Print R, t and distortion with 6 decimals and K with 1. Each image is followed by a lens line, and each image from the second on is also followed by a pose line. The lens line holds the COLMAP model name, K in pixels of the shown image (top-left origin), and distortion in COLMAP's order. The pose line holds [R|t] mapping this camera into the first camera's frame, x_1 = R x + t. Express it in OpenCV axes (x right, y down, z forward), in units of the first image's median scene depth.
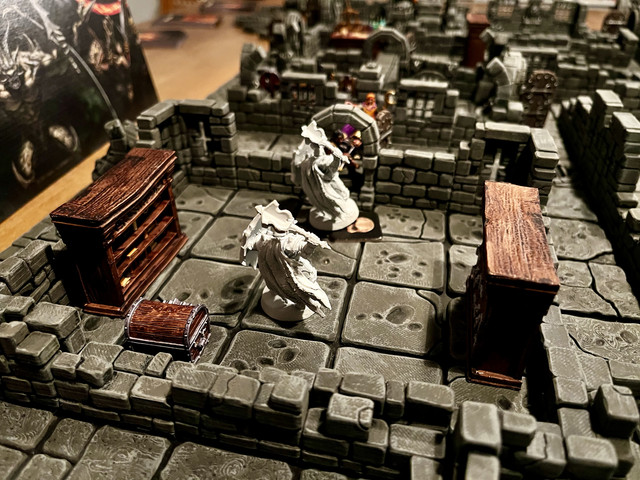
lens RADIAL K [[512.4, 0, 320.0], [0, 512.4, 240.0], [0, 0, 1]] dist [0.011048, -0.065587]
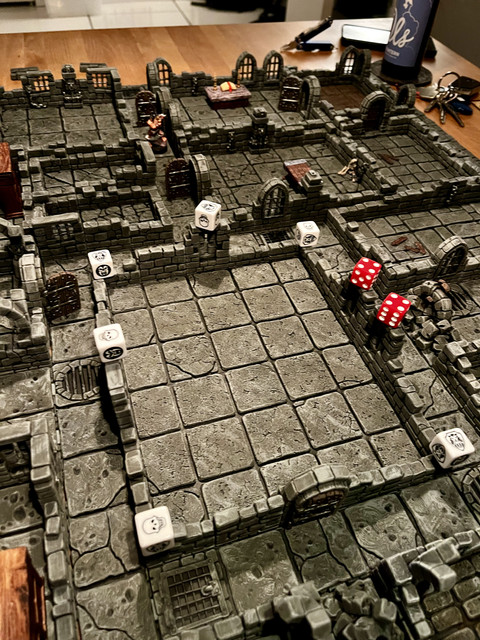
lens RADIAL K [[490.5, 0, 235.2], [0, 490.5, 323.6], [0, 0, 1]] dist [0.054538, -0.076205]
pose [[0.855966, -0.357366, 0.373647, 0.464259], [0.242169, 0.915613, 0.320946, -0.675729], [-0.456812, -0.184233, 0.870277, -0.162375]]
